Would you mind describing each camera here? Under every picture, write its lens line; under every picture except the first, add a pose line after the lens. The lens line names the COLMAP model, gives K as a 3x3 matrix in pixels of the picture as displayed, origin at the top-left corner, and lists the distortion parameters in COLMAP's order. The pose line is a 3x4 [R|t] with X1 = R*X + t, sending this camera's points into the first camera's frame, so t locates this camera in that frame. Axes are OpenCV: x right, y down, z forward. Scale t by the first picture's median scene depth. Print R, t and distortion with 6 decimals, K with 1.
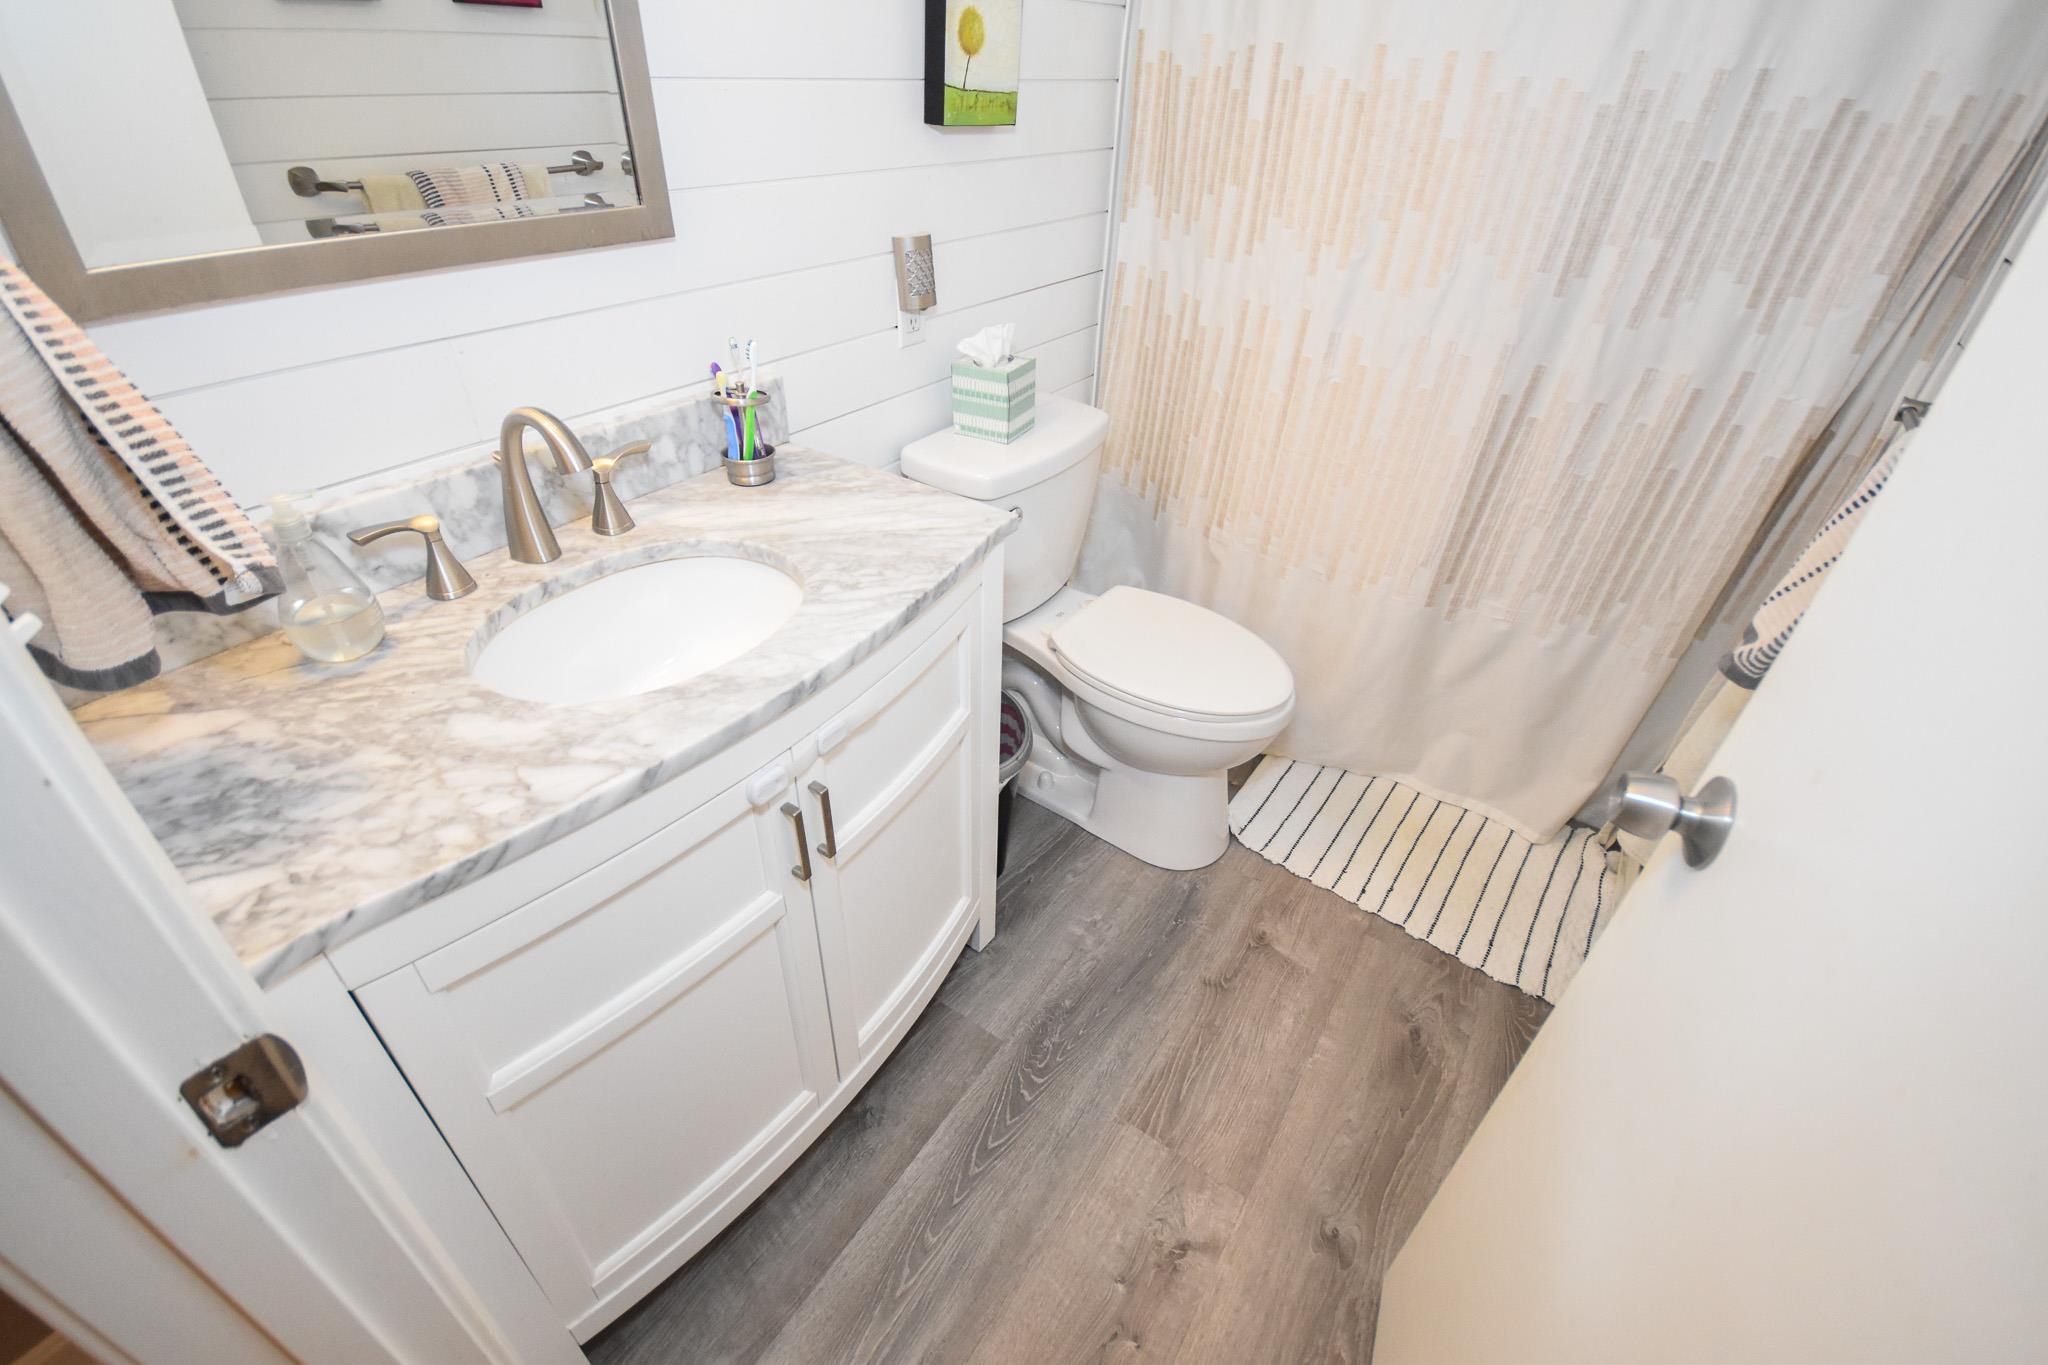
lens RADIAL K [[902.9, 0, 1024.4], [0, 902.9, 685.6], [0, 0, 1]] dist [0.010755, -0.012178]
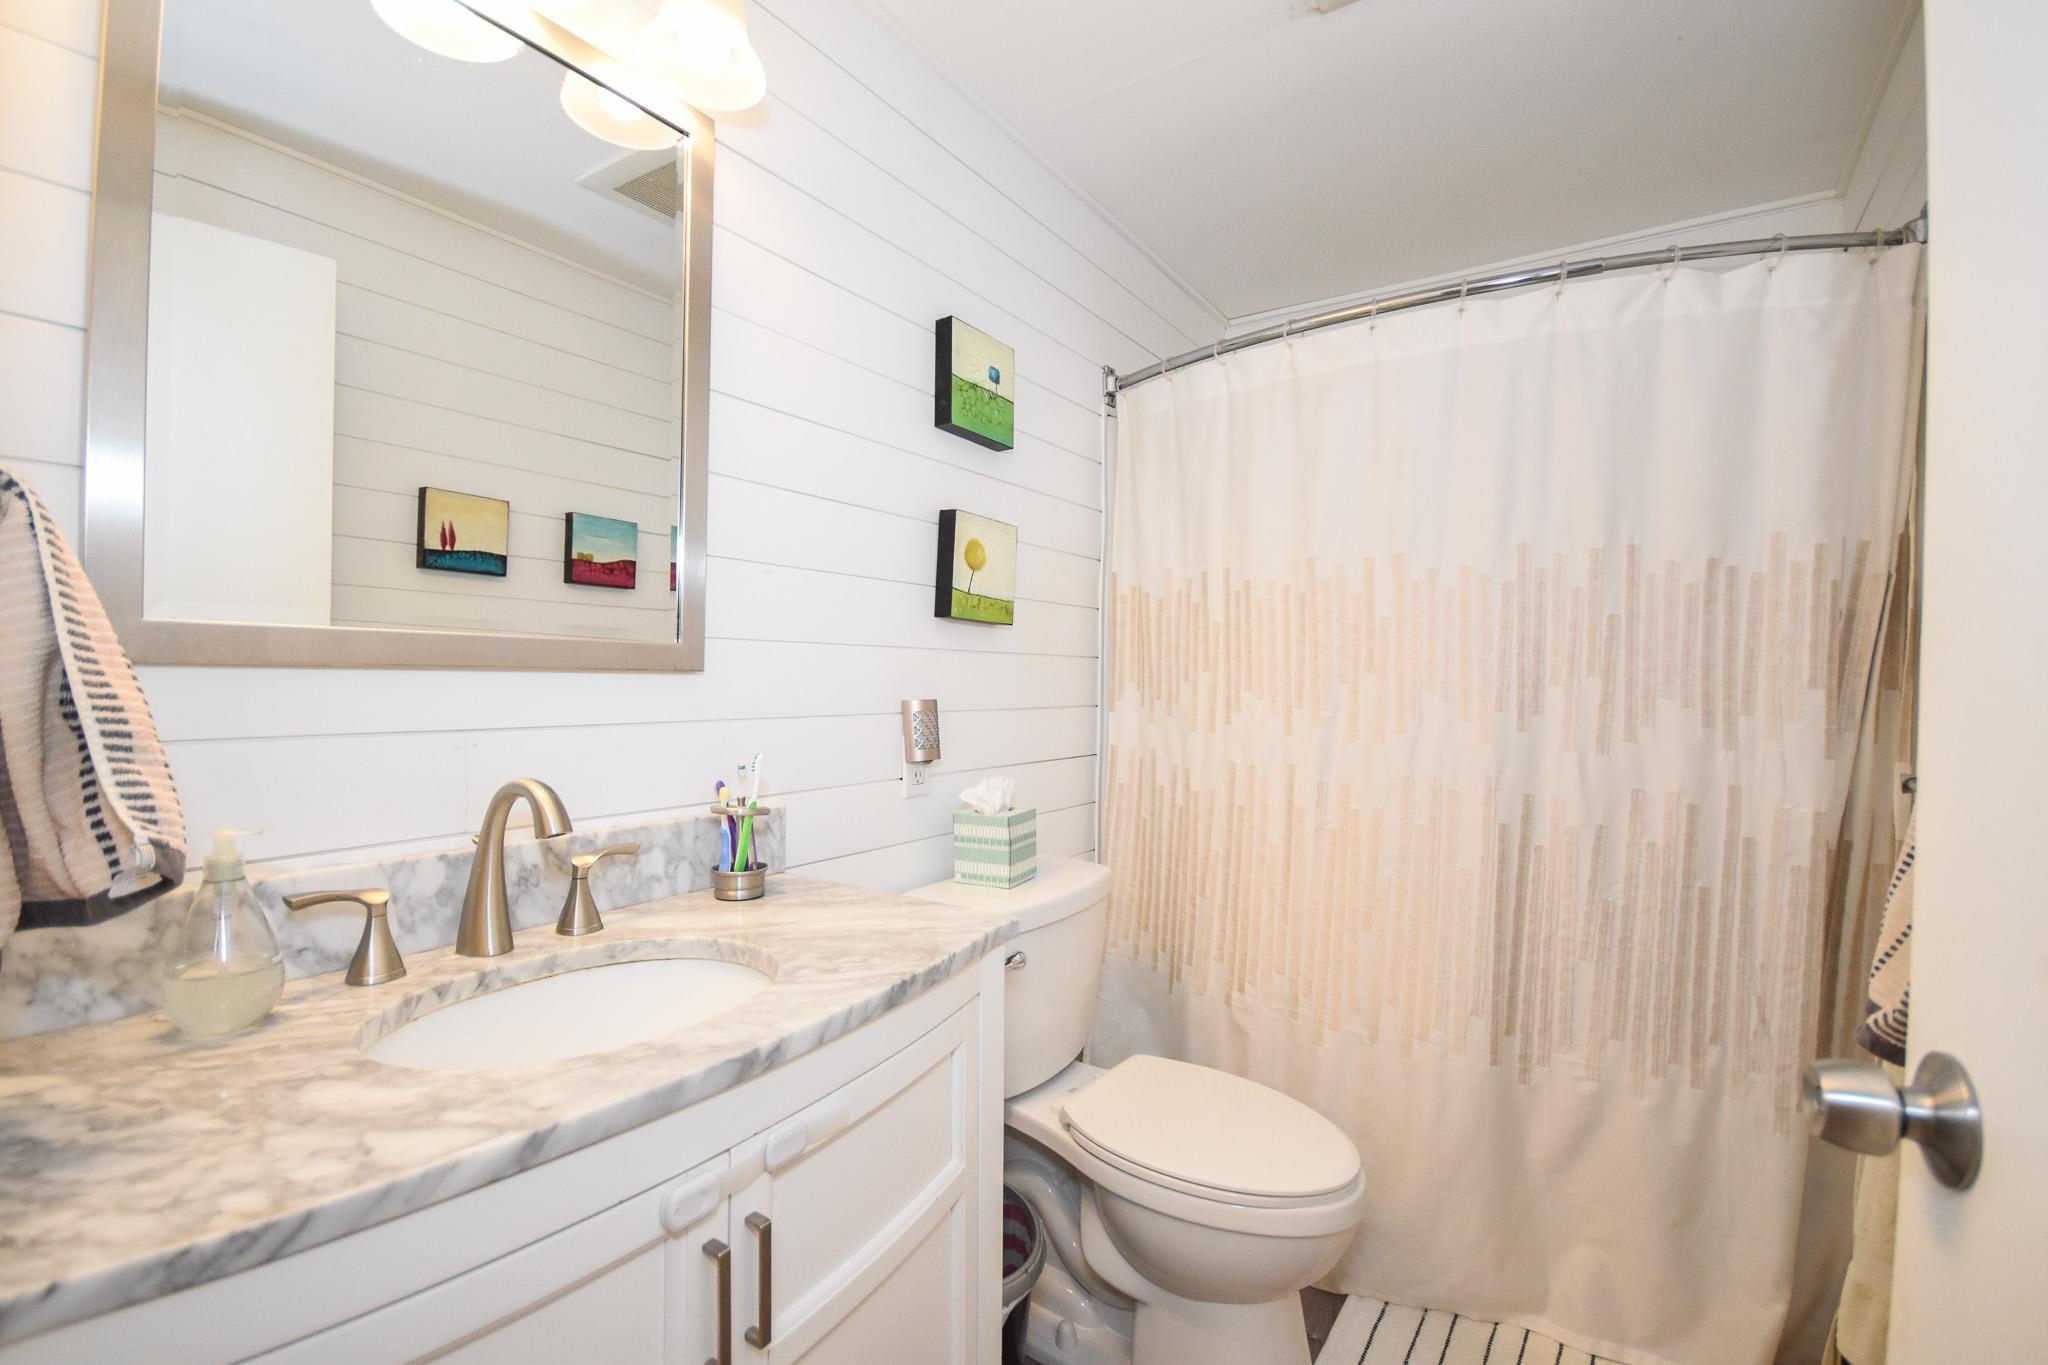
lens RADIAL K [[903.5, 0, 1027.1], [0, 903.5, 688.6], [0, 0, 1]] dist [0.002896, -0.001229]
pose [[0.999680, -0.025214, 0.002195, 0.004345], [0.021931, 0.819683, -0.572397, 0.130463], [0.012633, 0.572262, 0.819974, 0.090605]]
